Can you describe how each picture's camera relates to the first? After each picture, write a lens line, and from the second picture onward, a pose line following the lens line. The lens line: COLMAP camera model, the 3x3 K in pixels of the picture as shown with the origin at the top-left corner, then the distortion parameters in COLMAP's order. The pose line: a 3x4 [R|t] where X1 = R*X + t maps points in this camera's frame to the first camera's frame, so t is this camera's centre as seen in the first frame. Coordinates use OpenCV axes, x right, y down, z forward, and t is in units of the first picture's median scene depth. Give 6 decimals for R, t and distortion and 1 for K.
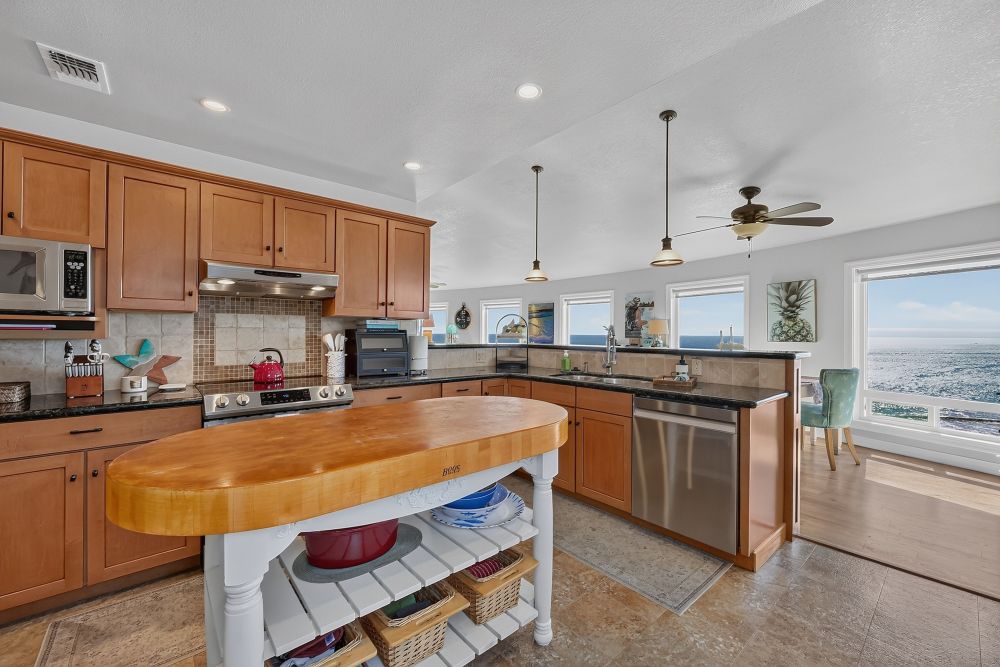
lens RADIAL K [[398.5, 0, 498.8], [0, 398.5, 331.7], [0, 0, 1]] dist [-0.003046, 0.000101]
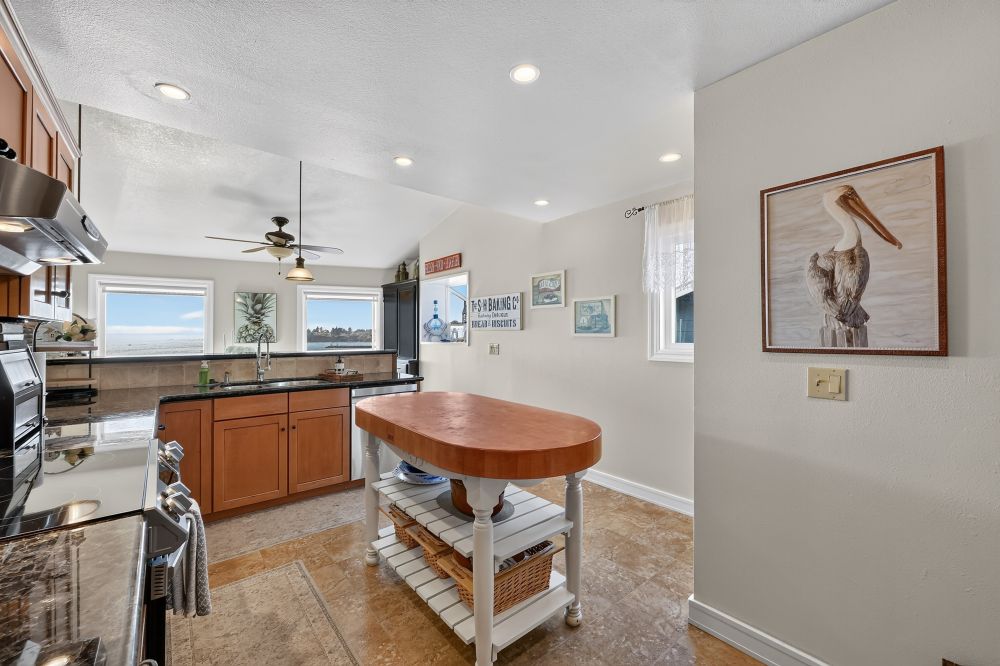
lens RADIAL K [[398.5, 0, 502.4], [0, 398.5, 332.3], [0, 0, 1]] dist [-0.003046, 0.000101]
pose [[0.010104, -0.003578, 0.999943, -0.451627], [-0.003804, 0.999986, 0.003616, -0.013337], [-0.999942, -0.003840, 0.010090, 0.236328]]
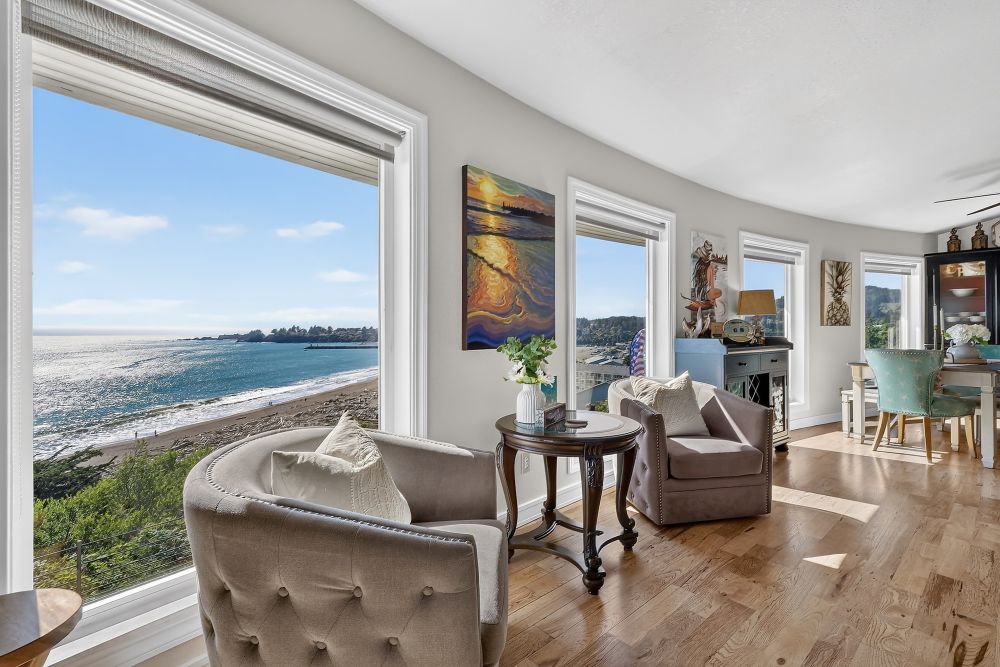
lens RADIAL K [[437.9, 0, 499.2], [0, 437.9, 328.5], [0, 0, 1]] dist [0.004099, 0.000216]
pose [[-0.008933, 0.002805, 0.999956, -0.279840], [0.000756, 0.999996, -0.002798, 0.033437], [-0.999960, 0.000731, -0.008935, 1.756155]]
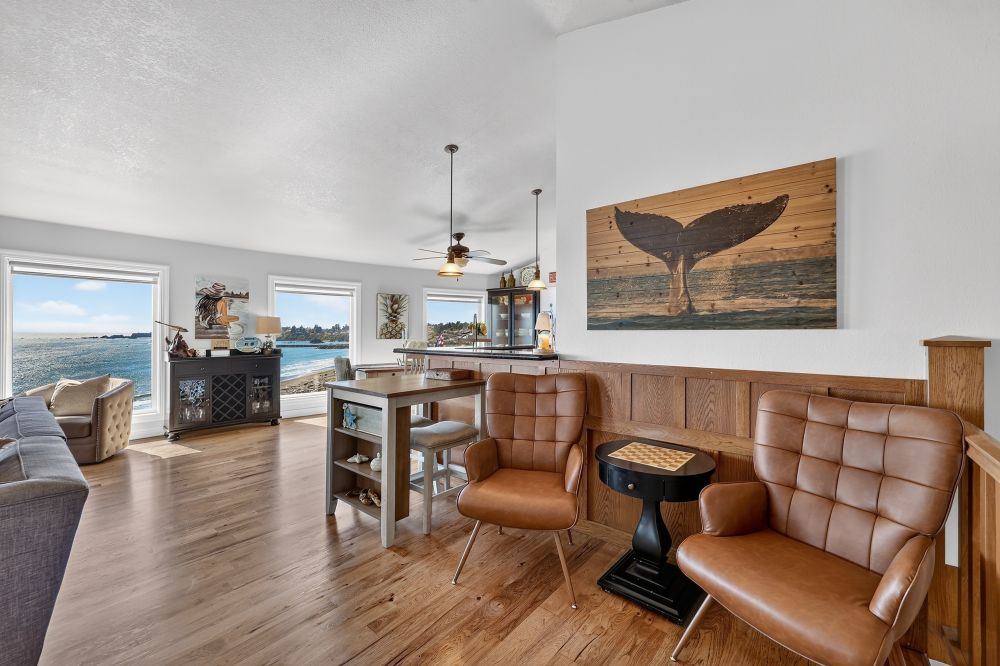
lens RADIAL K [[398.5, 0, 499.3], [0, 398.5, 330.5], [0, 0, 1]] dist [-0.003046, 0.000101]
pose [[-0.177618, -0.002344, 0.984097, -0.642253], [-0.007202, 0.999973, 0.001082, -0.006739], [-0.984073, -0.006896, -0.177630, 0.863811]]
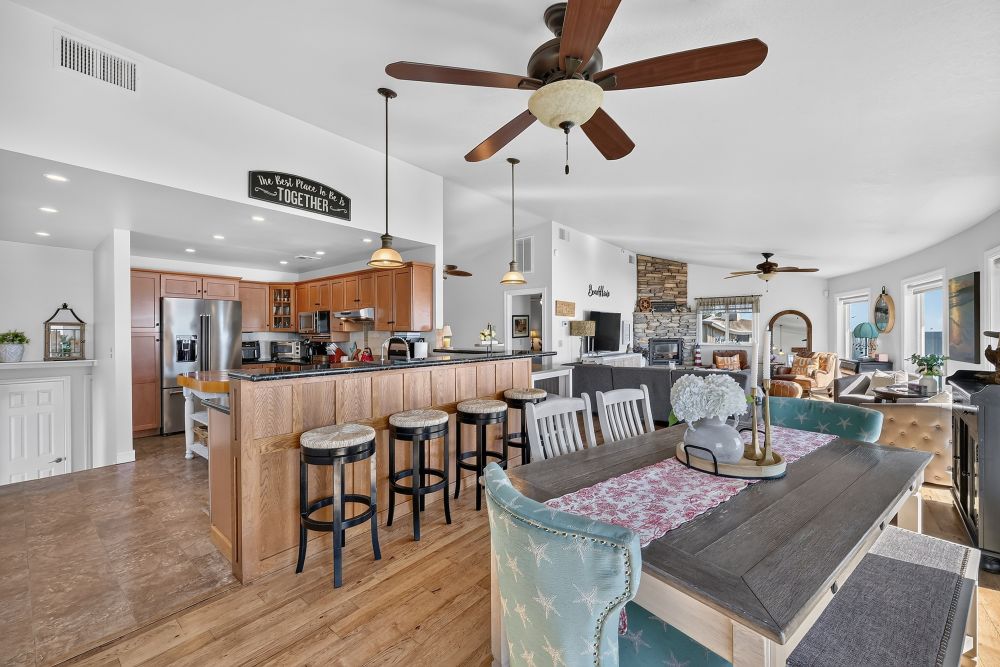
lens RADIAL K [[398.5, 0, 500.2], [0, 398.5, 333.5], [0, 0, 1]] dist [-0.003046, 0.000101]
pose [[0.176814, -0.002333, -0.984242, 0.819223], [0.006608, 0.999977, -0.001183, -0.008800], [0.984222, -0.006295, 0.176825, 0.654592]]
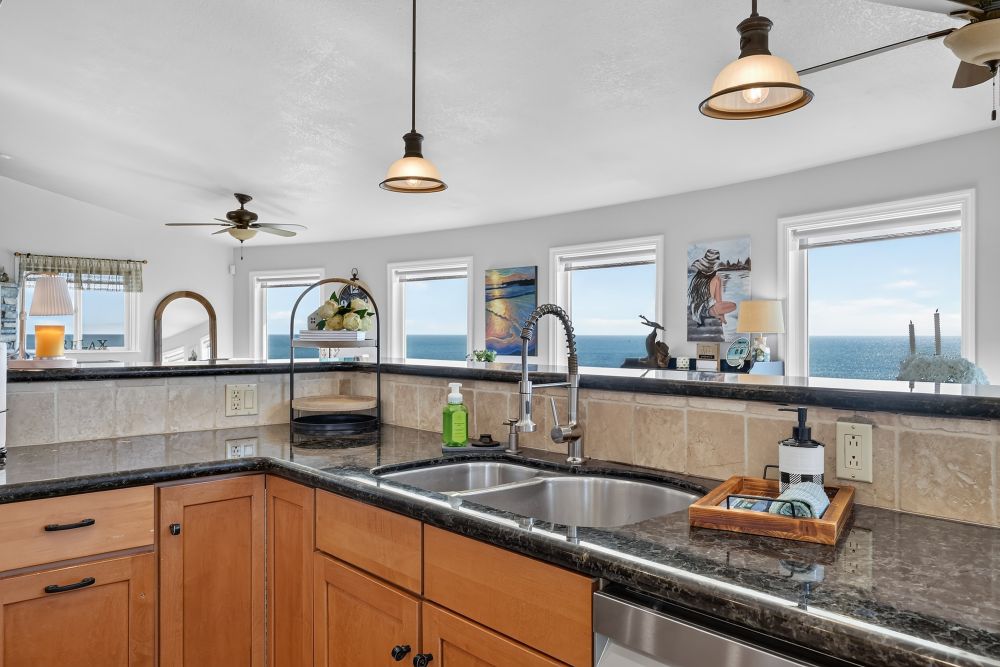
lens RADIAL K [[735.5, 0, 495.5], [0, 735.5, 333.6], [0, 0, 1]] dist [0.003641, 0.001138]
pose [[0.999849, -0.004344, 0.016846, 0.127716], [0.004269, 0.999981, 0.004457, 0.001984], [-0.016865, -0.004385, 0.999848, 0.263298]]
